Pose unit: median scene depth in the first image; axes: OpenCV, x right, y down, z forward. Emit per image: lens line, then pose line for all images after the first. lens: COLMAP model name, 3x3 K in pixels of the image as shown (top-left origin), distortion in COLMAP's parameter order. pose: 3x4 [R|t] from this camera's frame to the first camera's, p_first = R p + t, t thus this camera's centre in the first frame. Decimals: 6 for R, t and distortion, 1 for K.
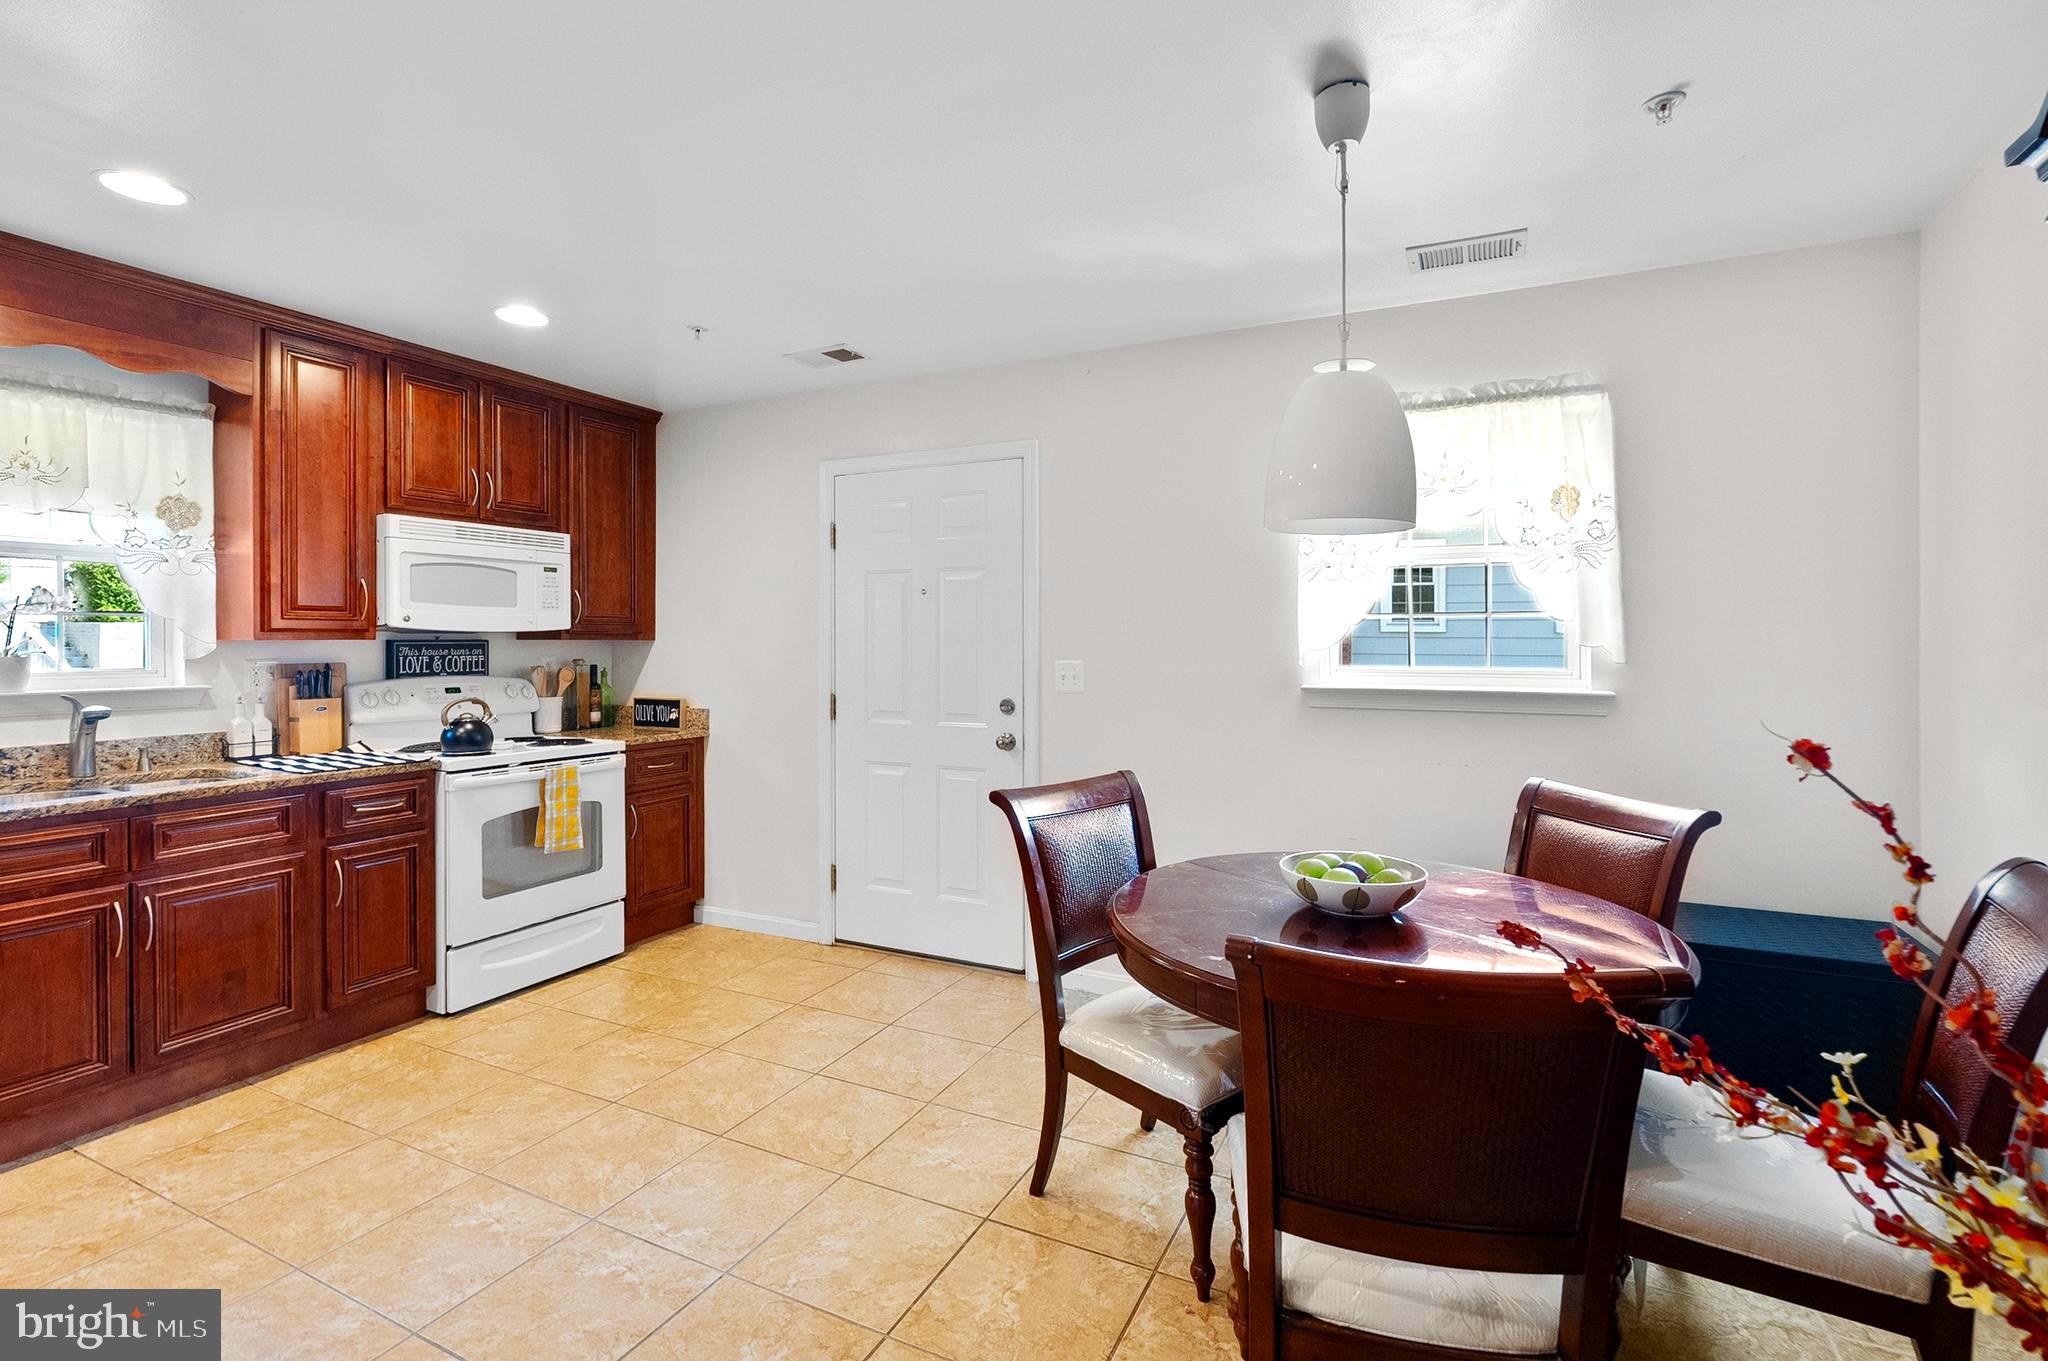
lens RADIAL K [[930.2, 0, 1024.0], [0, 930.2, 680.5], [0, 0, 1]] dist [-0.002763, -0.000376]
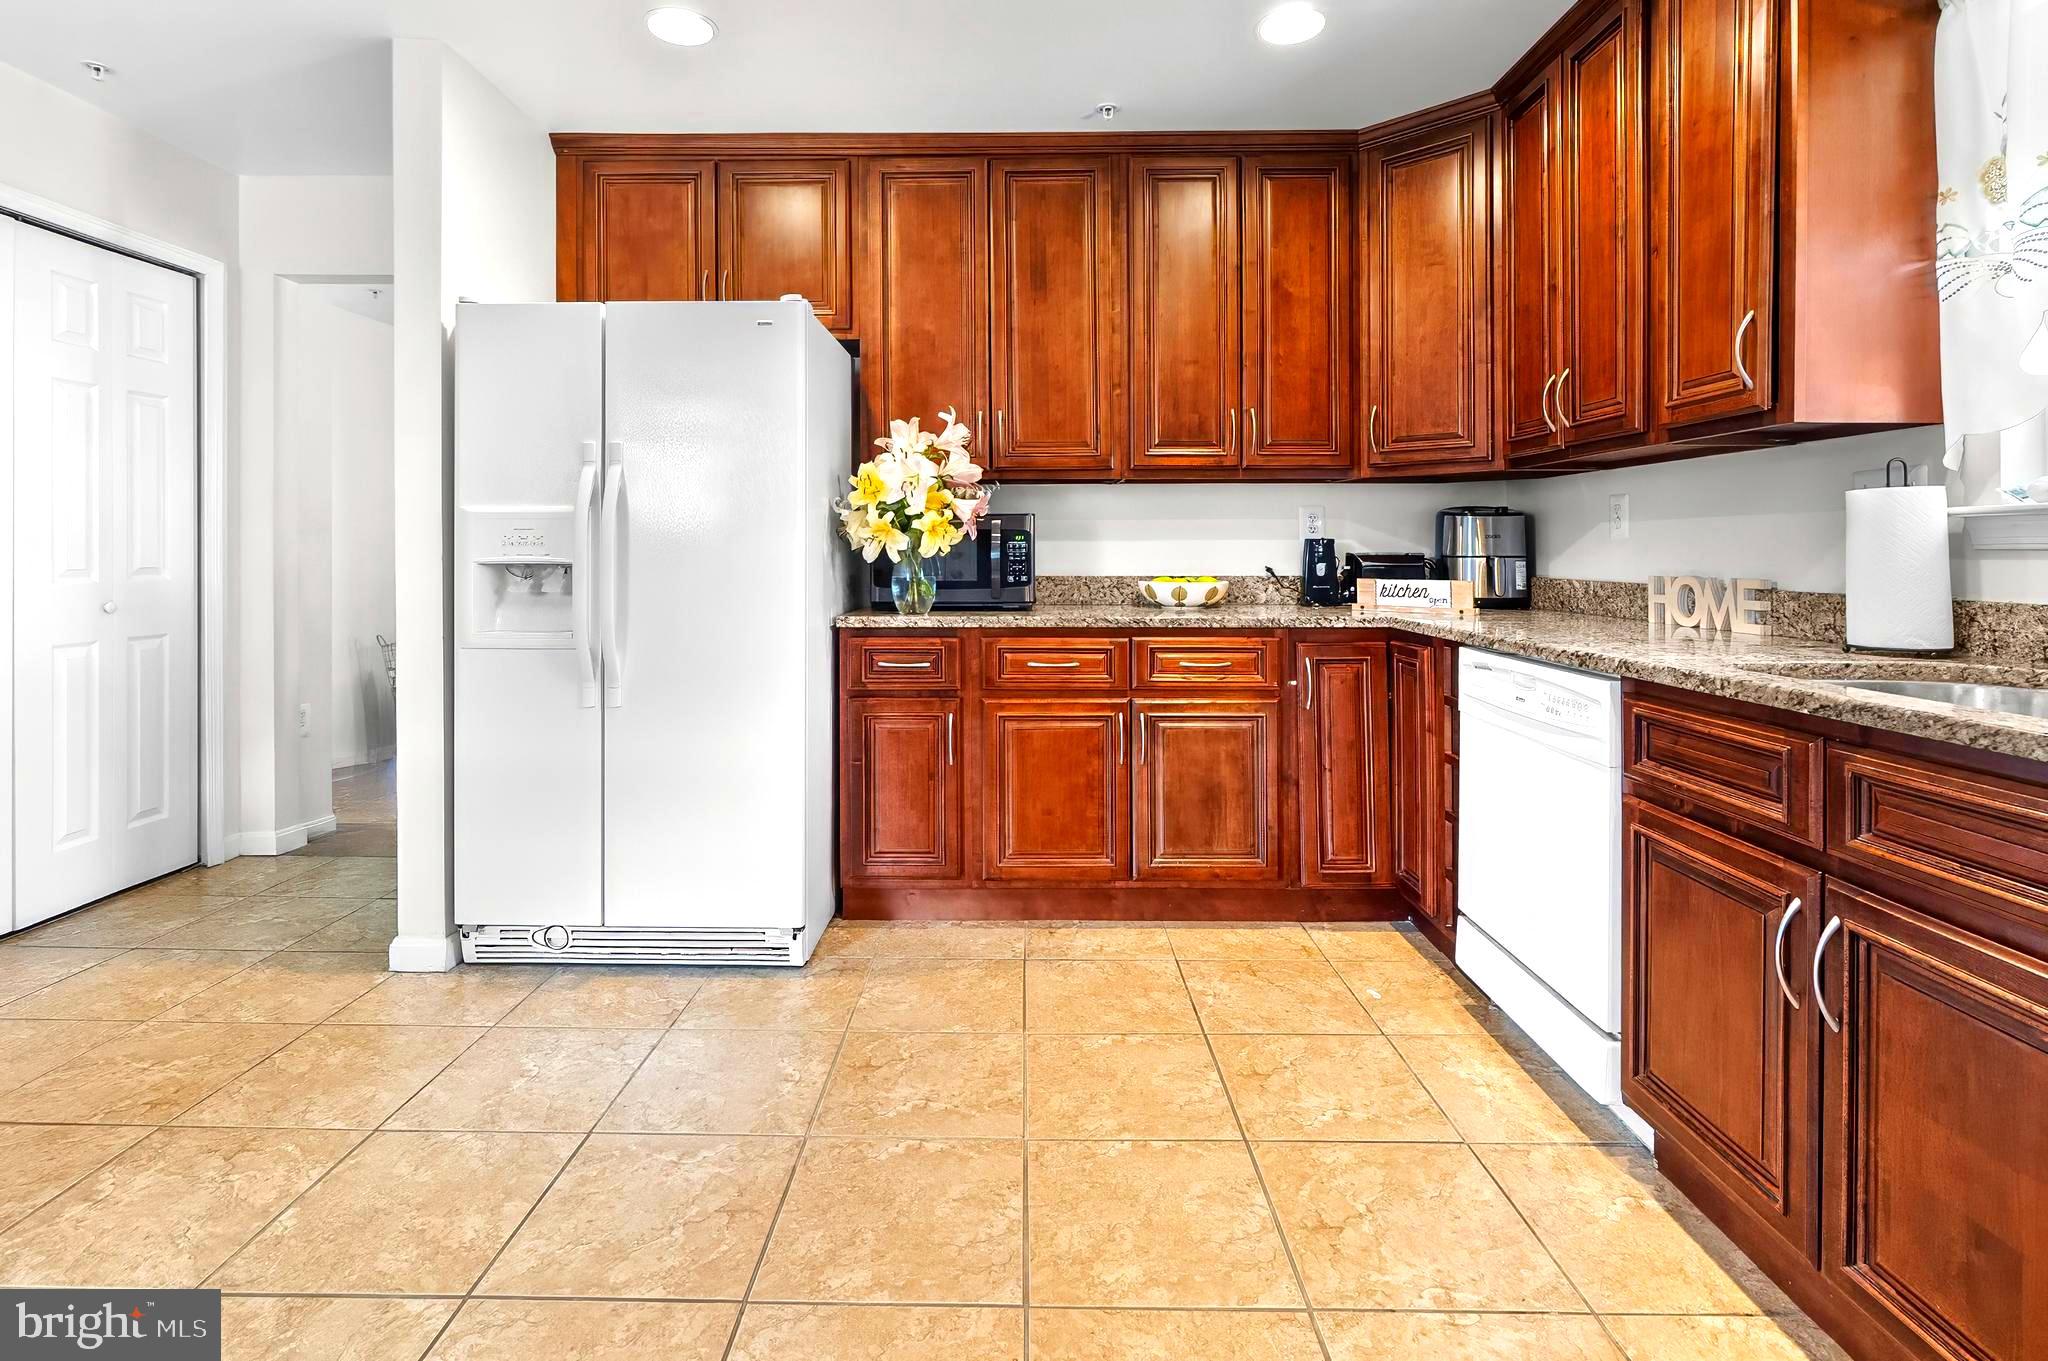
lens RADIAL K [[975.6, 0, 1027.0], [0, 975.6, 563.7], [0, 0, 1]] dist [-0.000078, 0.000299]
pose [[-0.902128, 0.000597, -0.431468, -0.281149], [-0.022633, 0.998557, 0.048704, 0.030885], [0.430874, 0.053703, -0.900813, 0.962561]]
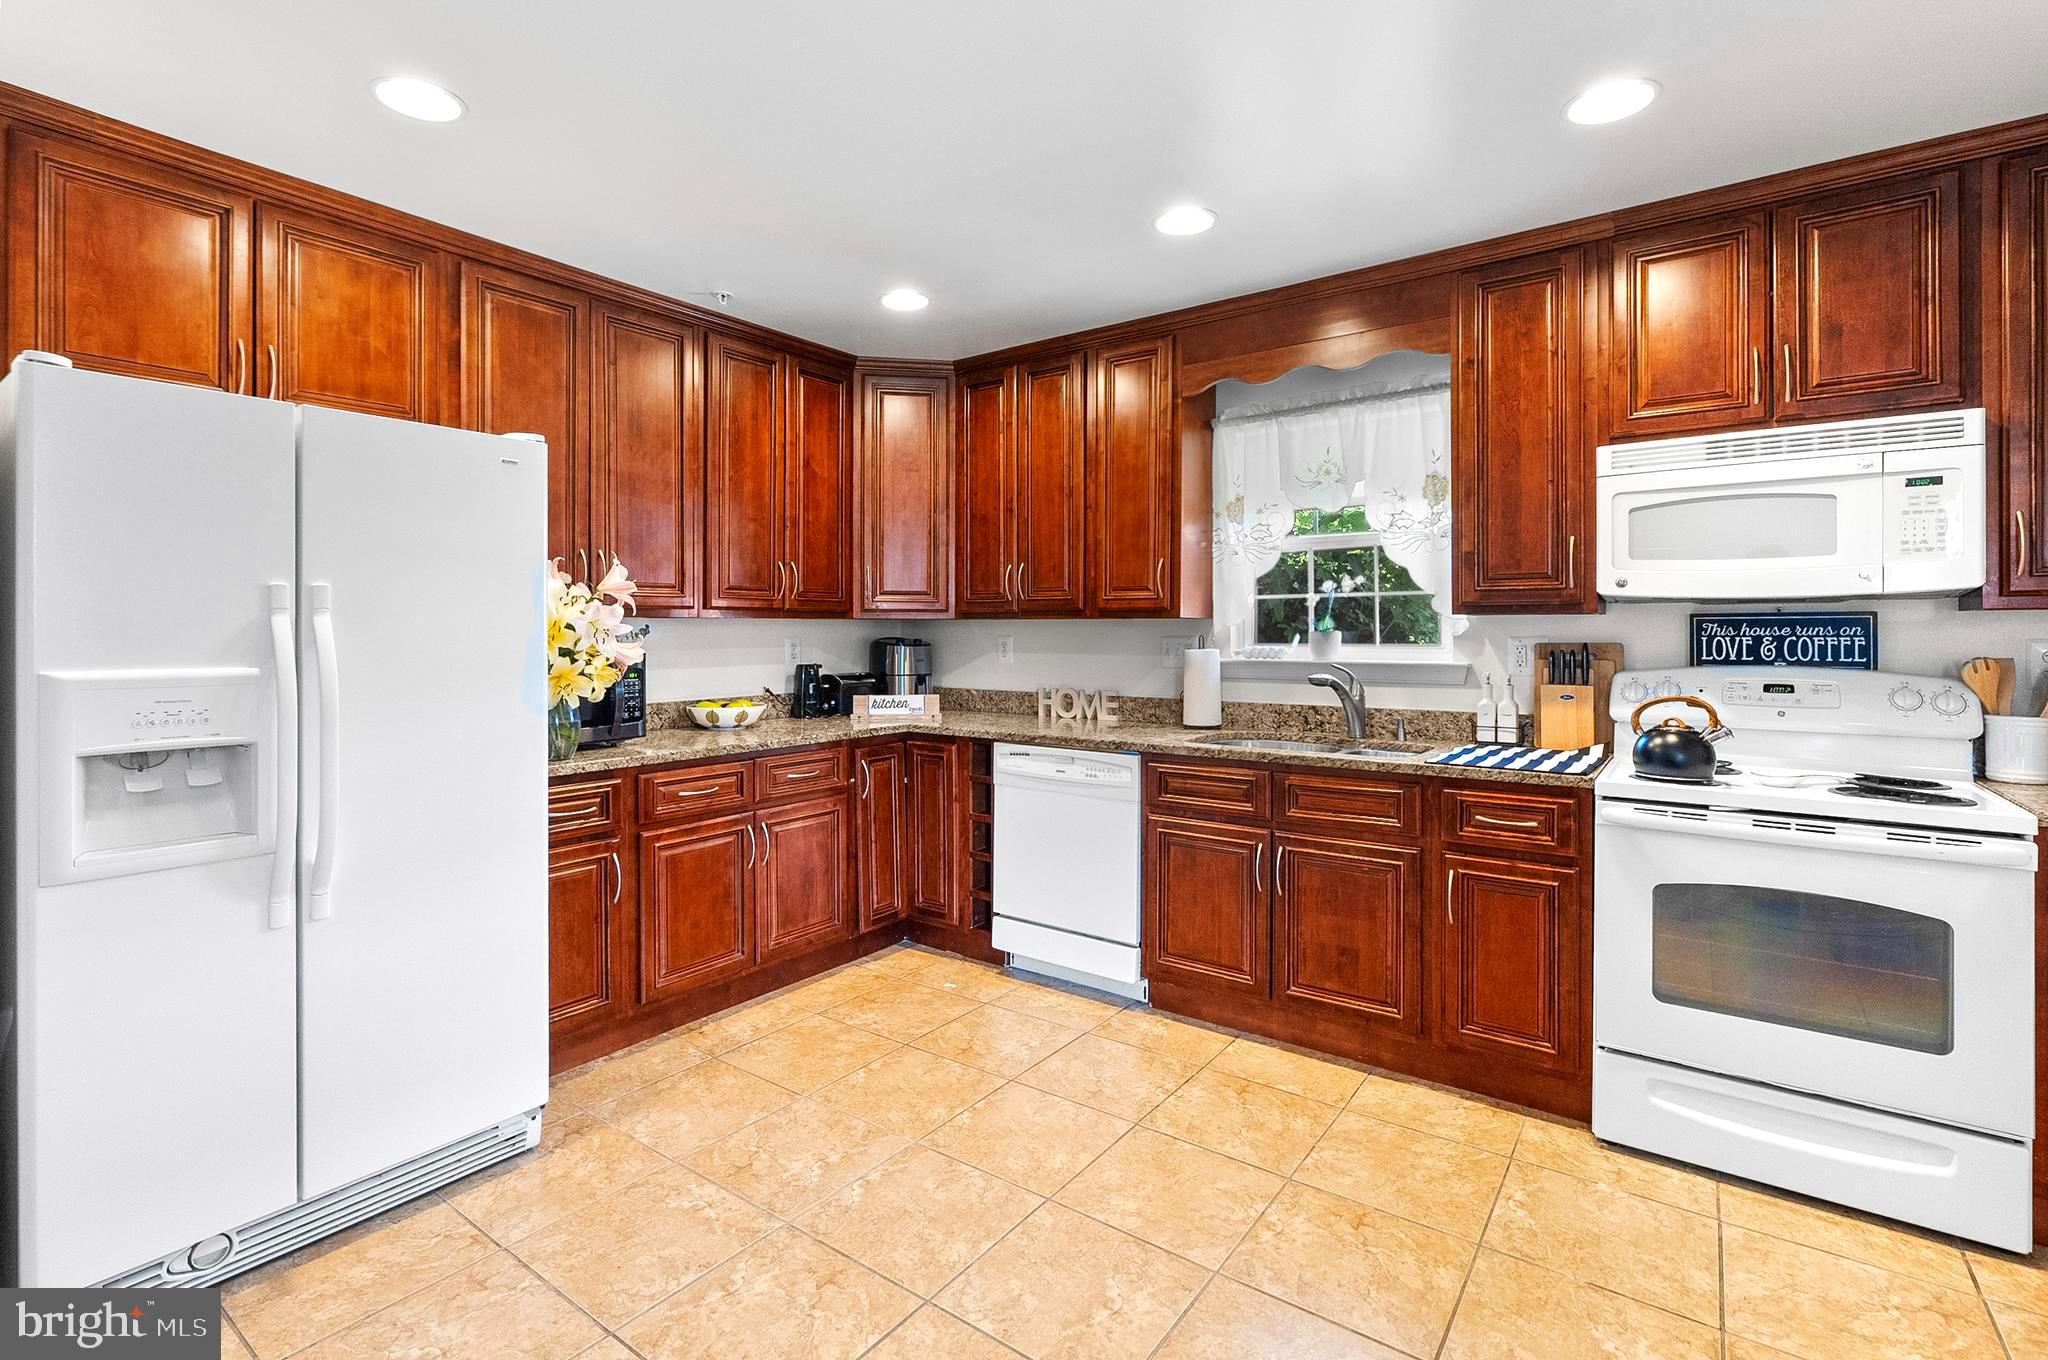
lens RADIAL K [[951.9, 0, 1008.8], [0, 951.9, 647.9], [0, 0, 1]] dist [-0.000145, 0.000471]
pose [[-0.180573, 0.013885, -0.983464, 0.171935], [-0.043157, 0.998825, 0.022025, -0.010868], [0.982614, 0.046420, -0.179761, 0.666860]]
